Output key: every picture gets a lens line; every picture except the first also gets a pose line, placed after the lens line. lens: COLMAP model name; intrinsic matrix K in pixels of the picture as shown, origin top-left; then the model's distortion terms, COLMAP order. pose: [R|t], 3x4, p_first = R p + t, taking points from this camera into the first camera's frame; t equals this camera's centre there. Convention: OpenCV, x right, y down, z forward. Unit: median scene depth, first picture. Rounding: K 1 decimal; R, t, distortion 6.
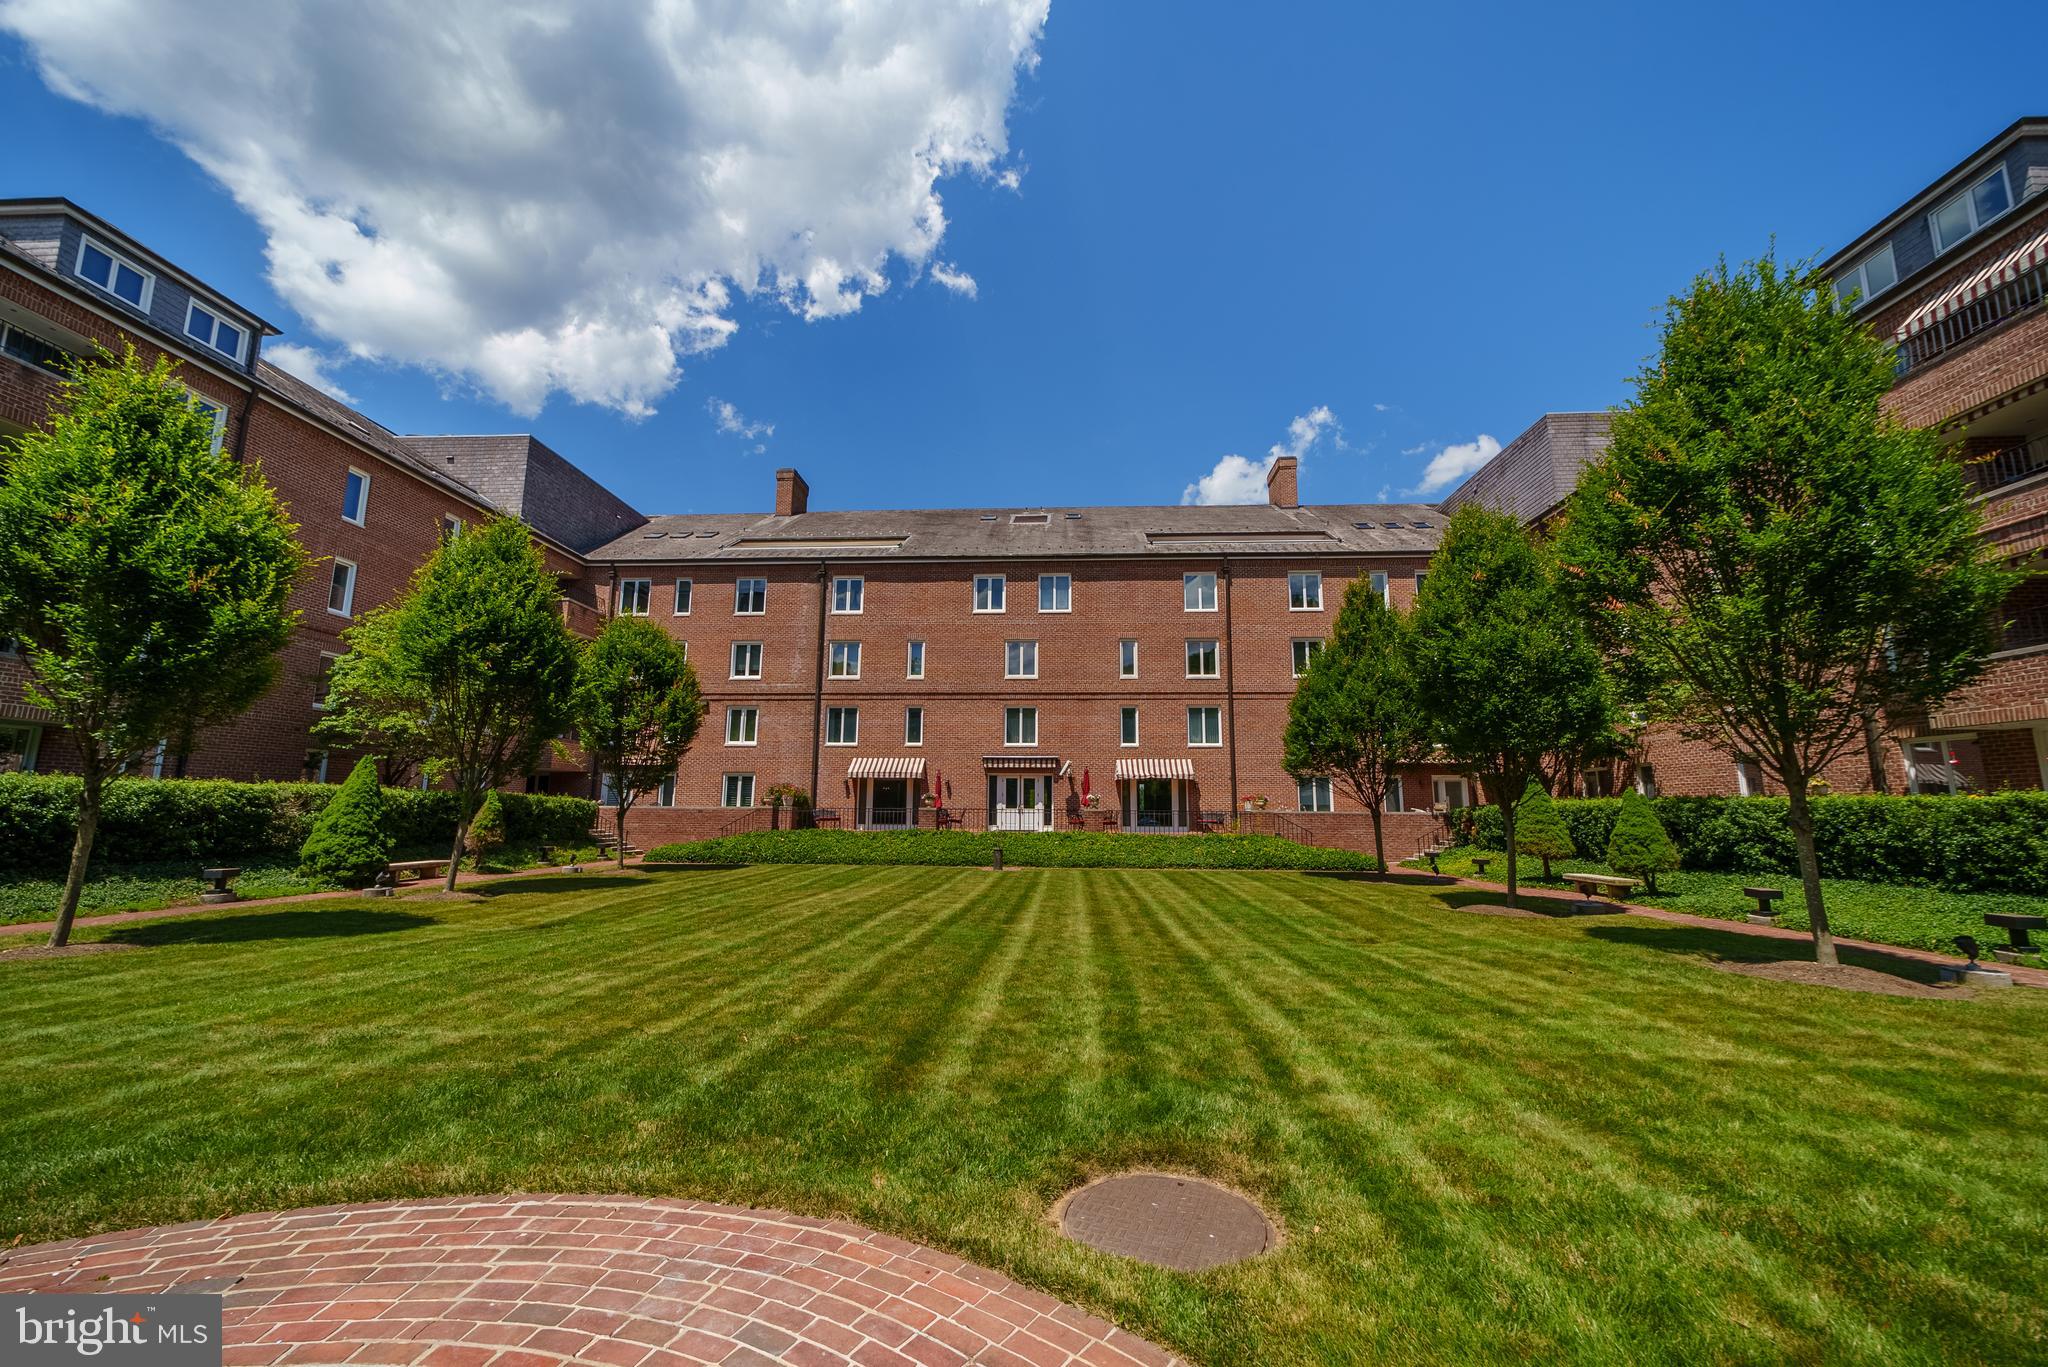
lens RADIAL K [[771.1, 0, 1025.8], [0, 771.1, 693.7], [0, 0, 1]] dist [-0.001854, 0.015709]
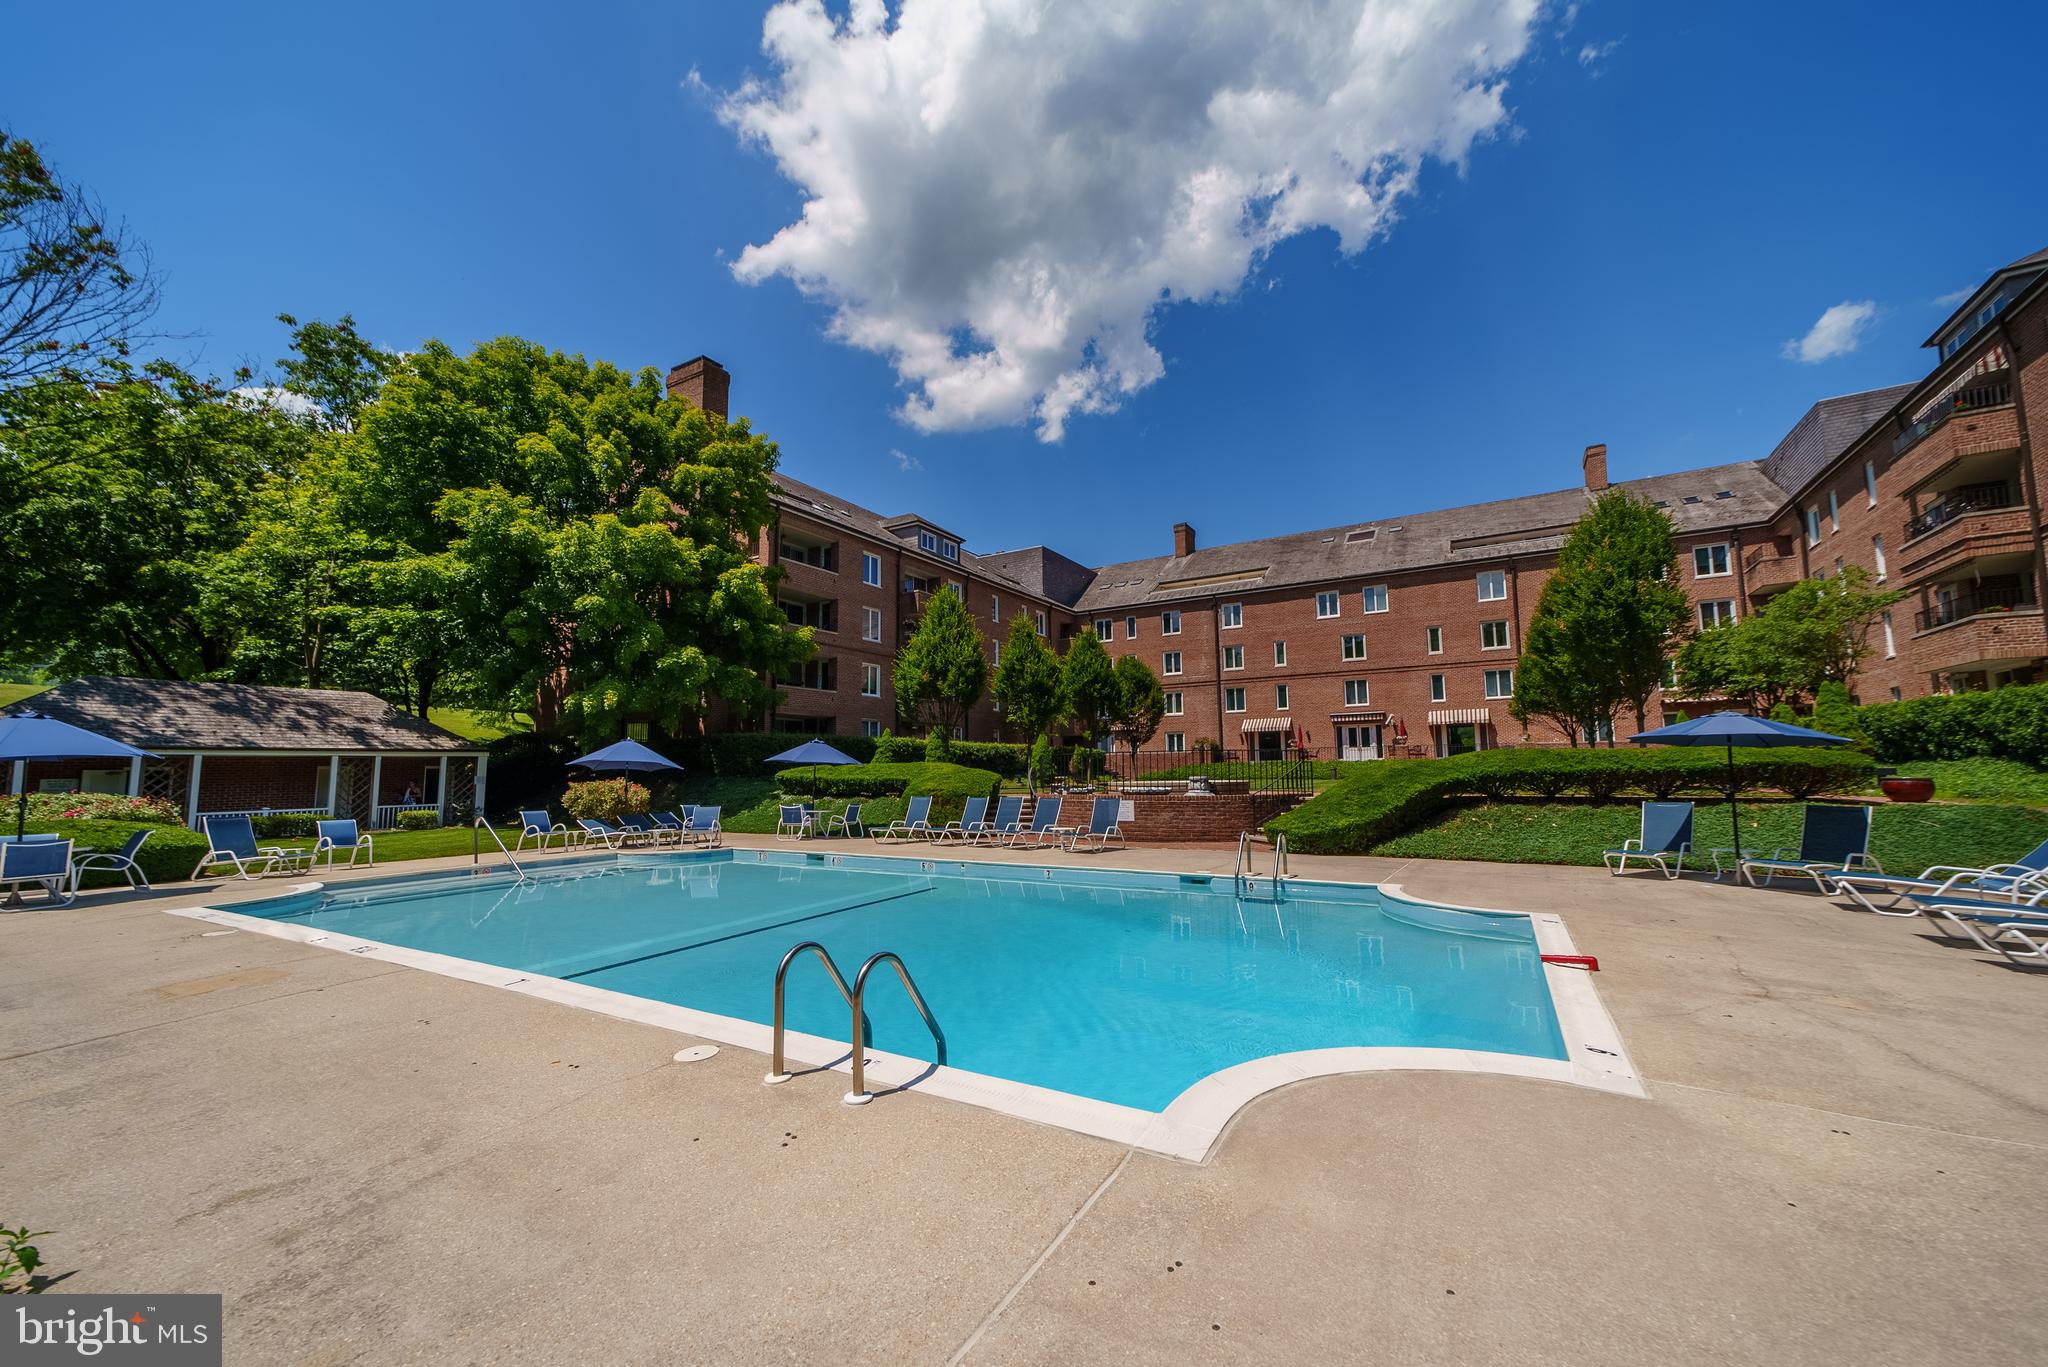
lens RADIAL K [[771.1, 0, 1025.8], [0, 771.1, 693.7], [0, 0, 1]] dist [-0.001854, 0.015709]
pose [[0.882158, -0.066699, -0.466207, 0.124642], [0.094273, 0.994893, 0.036048, -0.069703], [0.461422, -0.075751, 0.883941, -0.612444]]
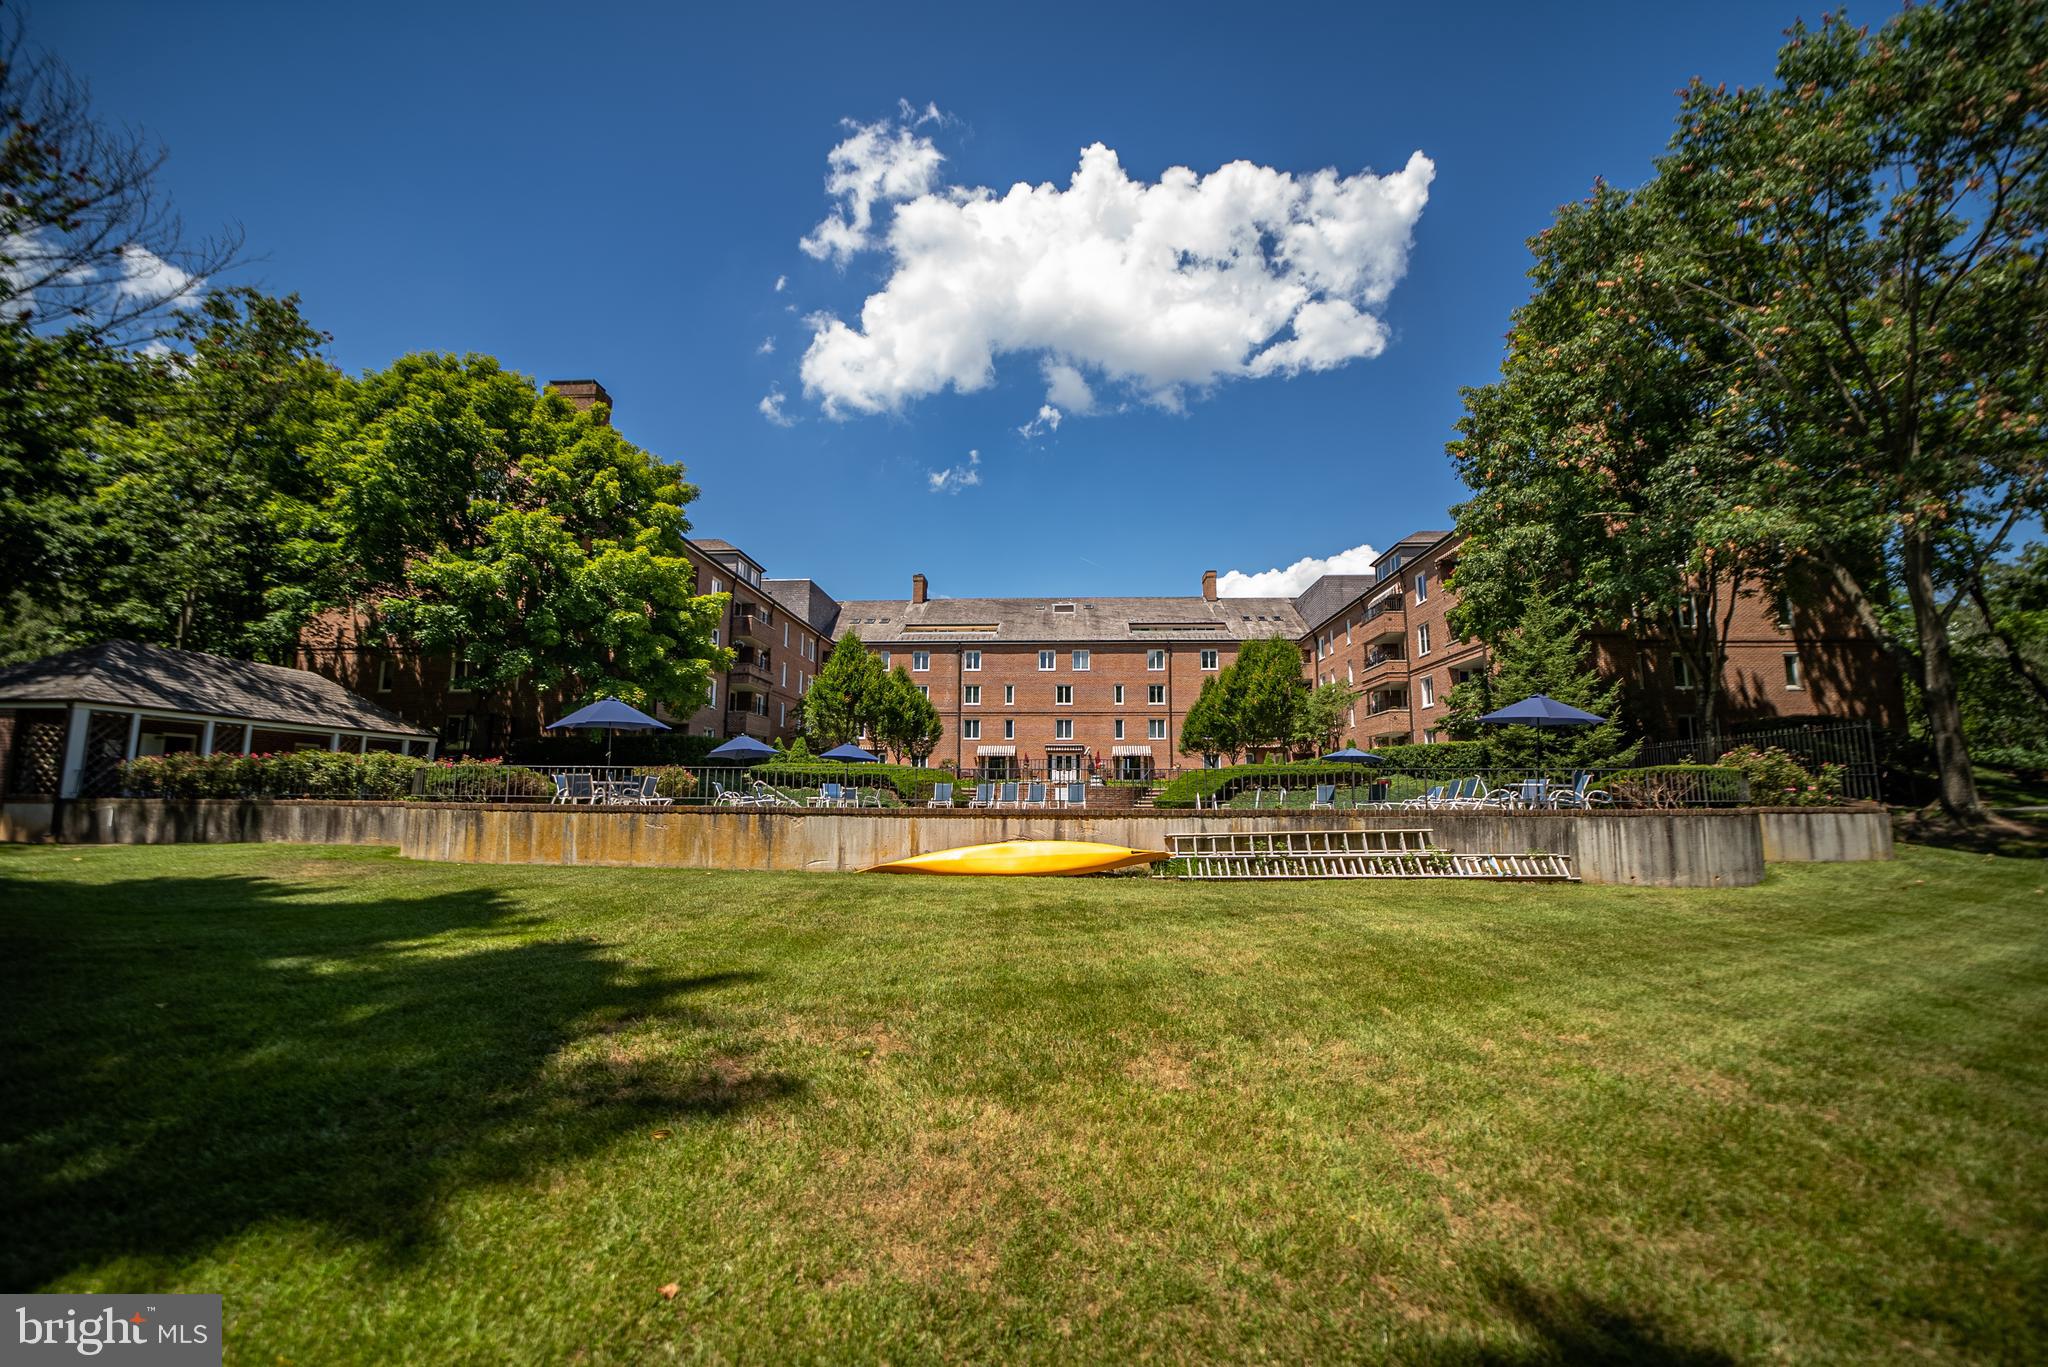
lens RADIAL K [[801.5, 0, 1024.0], [0, 801.5, 683.5], [0, 0, 1]] dist [-0.000176, 0.002770]
pose [[0.999990, -0.004548, -0.000282, -0.107380], [0.004552, 0.999850, 0.016709, -0.108849], [0.000206, -0.016710, 0.999860, -1.036107]]
